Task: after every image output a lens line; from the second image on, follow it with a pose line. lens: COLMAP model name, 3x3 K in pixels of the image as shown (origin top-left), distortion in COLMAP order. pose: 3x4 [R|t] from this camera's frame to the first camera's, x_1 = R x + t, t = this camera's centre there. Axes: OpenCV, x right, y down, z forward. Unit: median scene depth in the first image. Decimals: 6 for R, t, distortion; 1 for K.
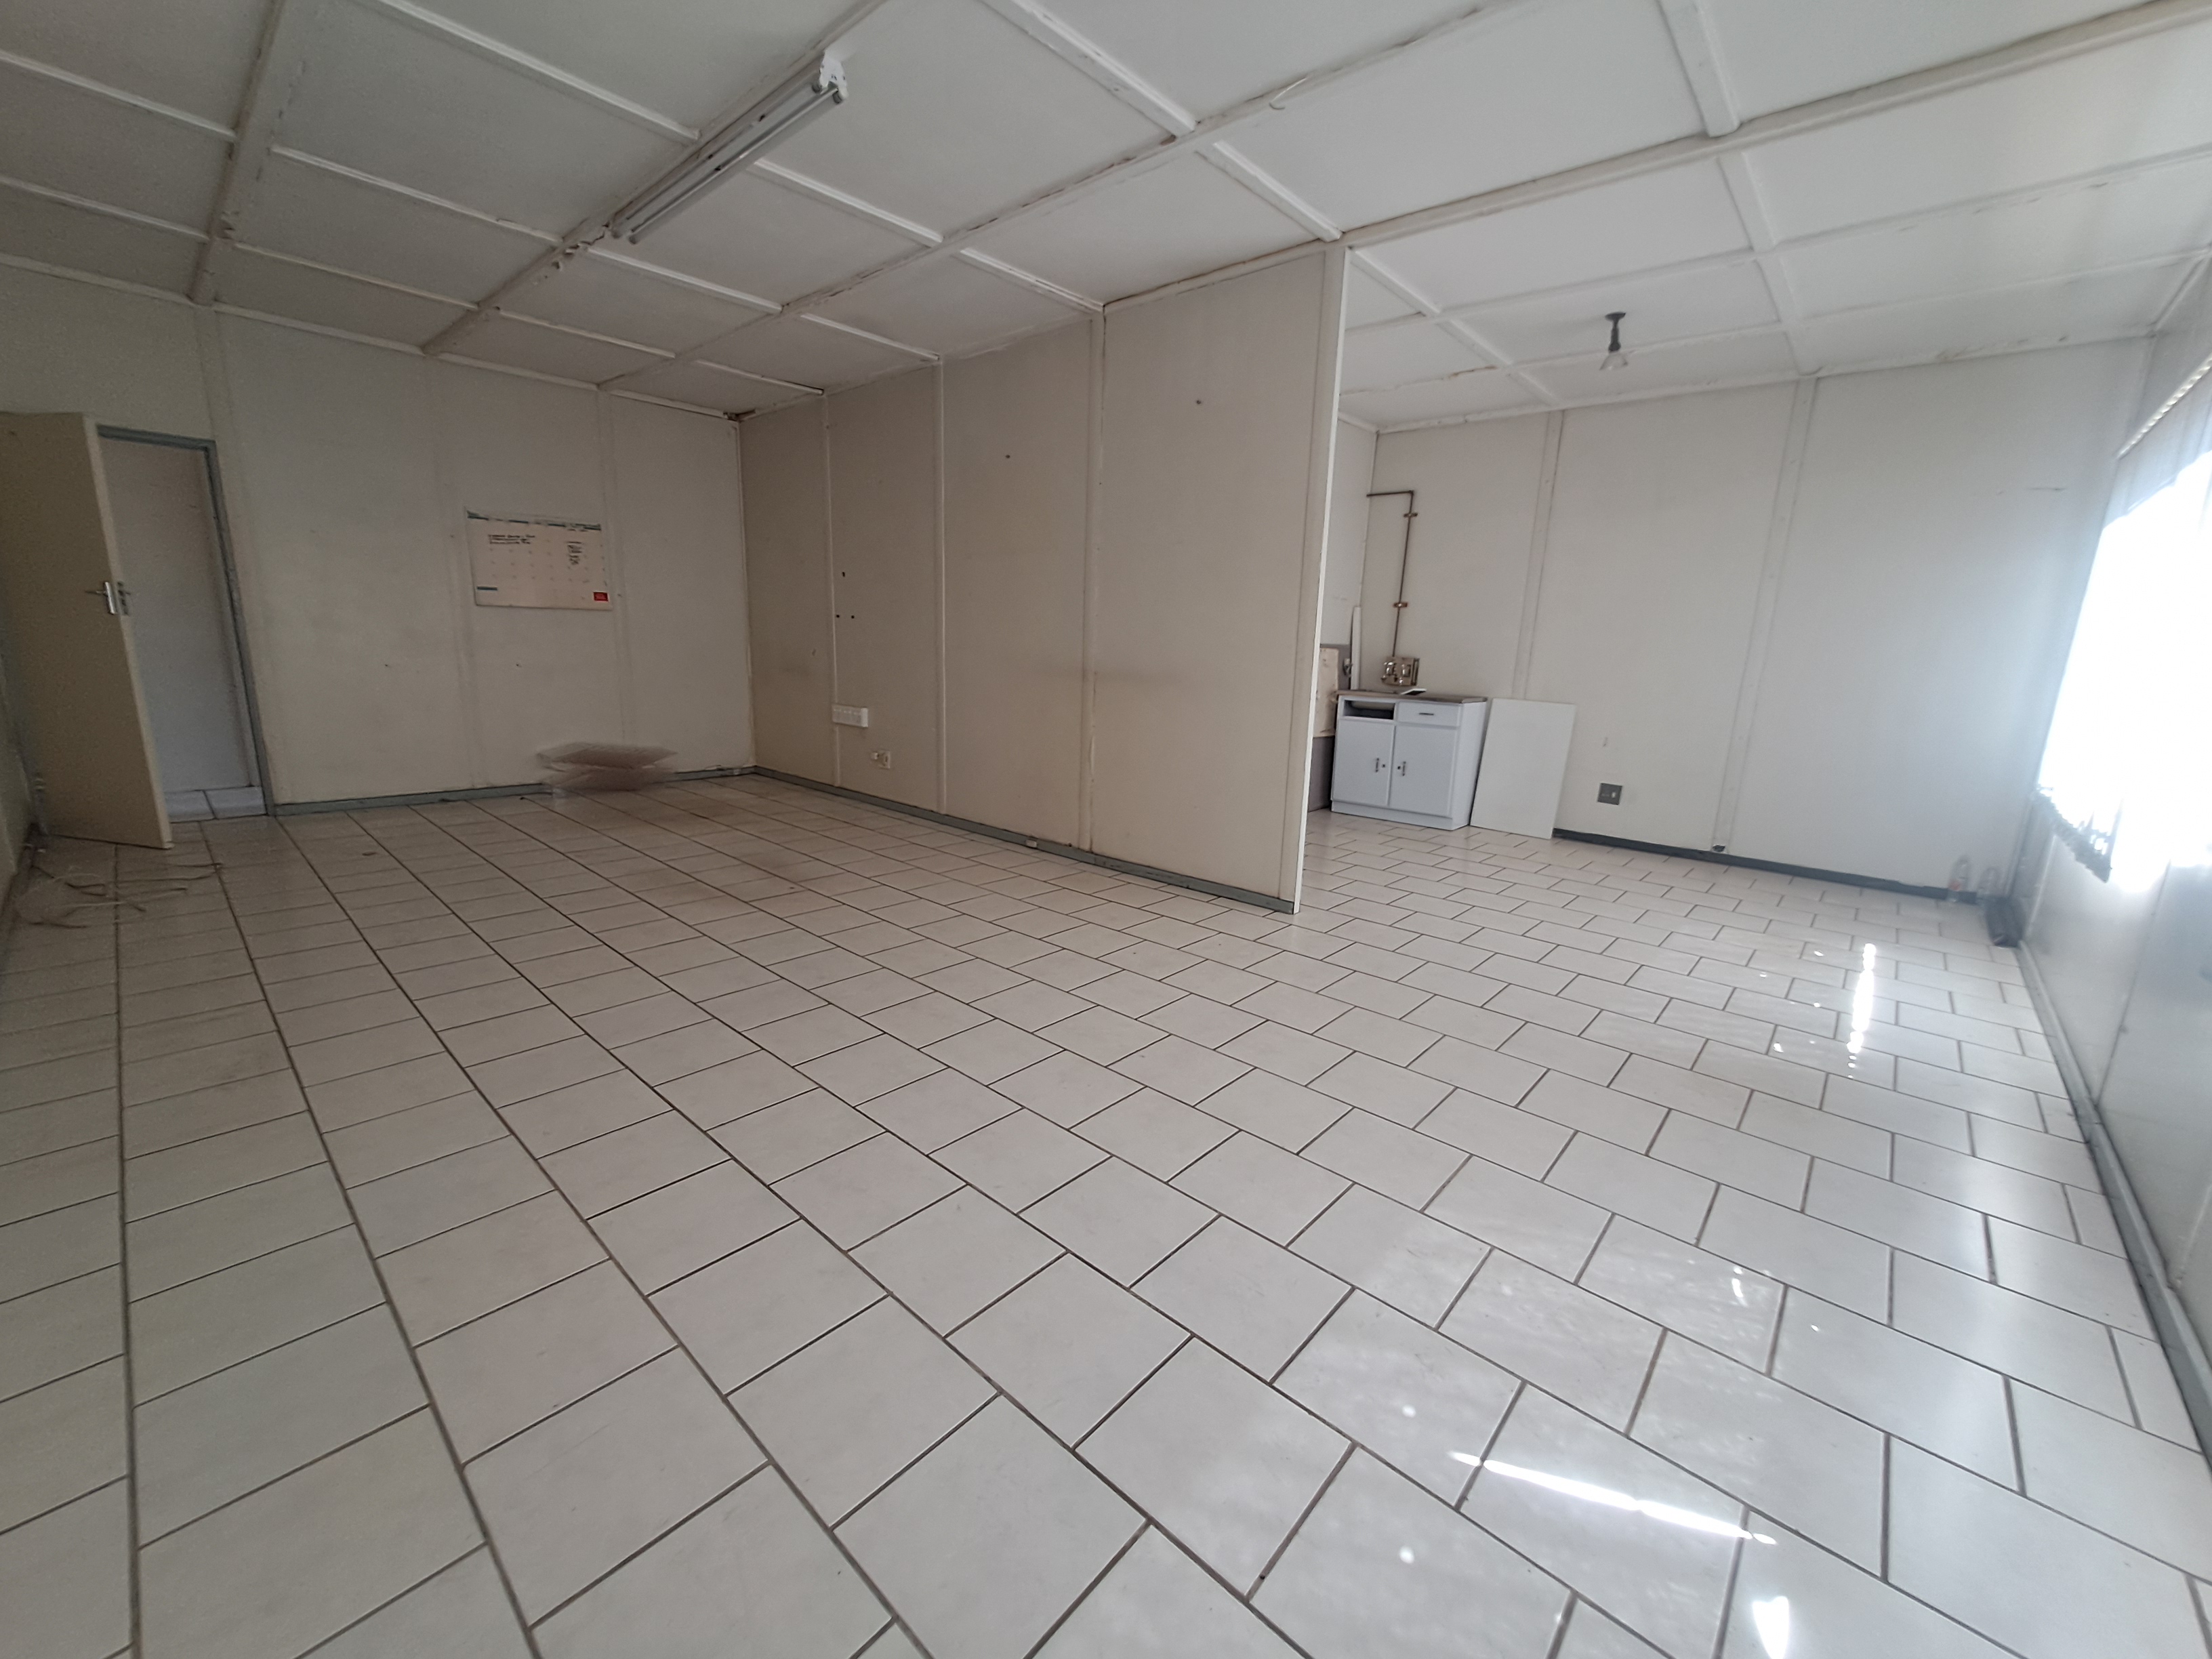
lens RADIAL K [[869.3, 0, 1115.6], [0, 869.3, 824.4], [0, 0, 1]] dist [-0.003643, 0.001639]
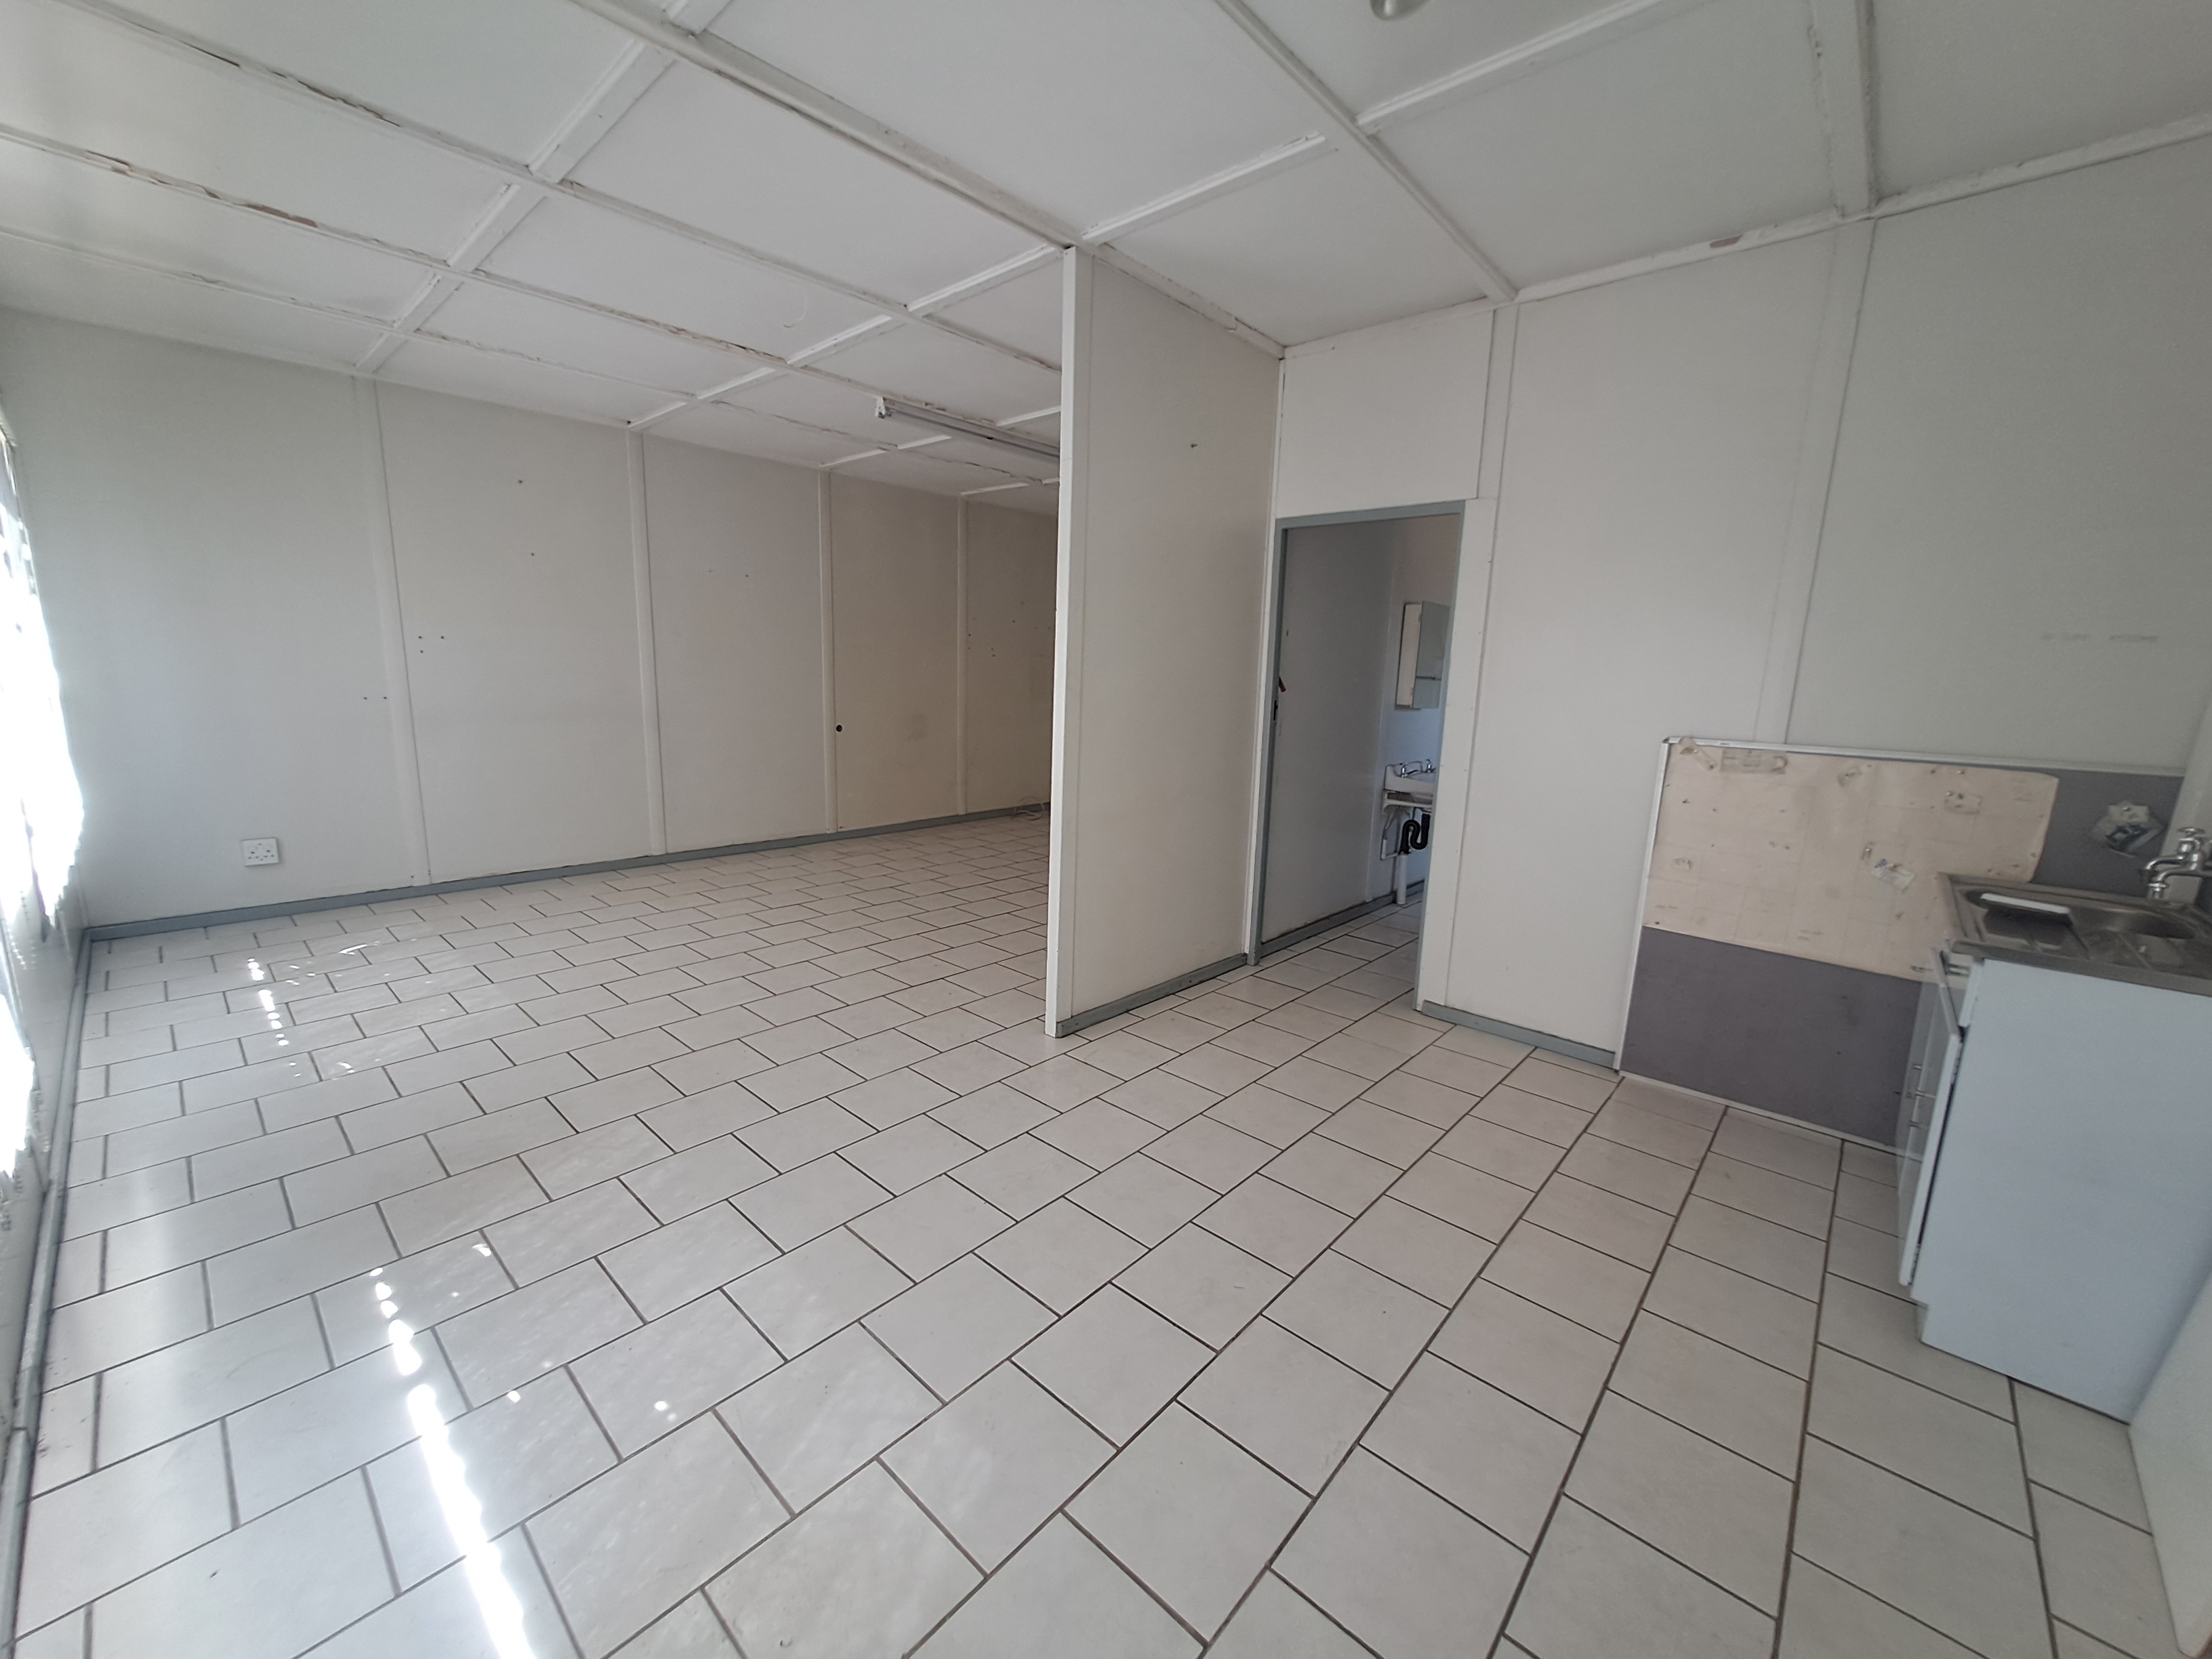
lens RADIAL K [[869.3, 0, 1106.5], [0, 869.3, 821.7], [0, 0, 1]] dist [-0.003643, 0.001639]
pose [[-0.000224, 0.137737, -0.990469, 1.410831], [-0.239061, 0.961742, 0.133796, -0.307091], [0.971004, 0.236813, 0.032712, 1.377594]]
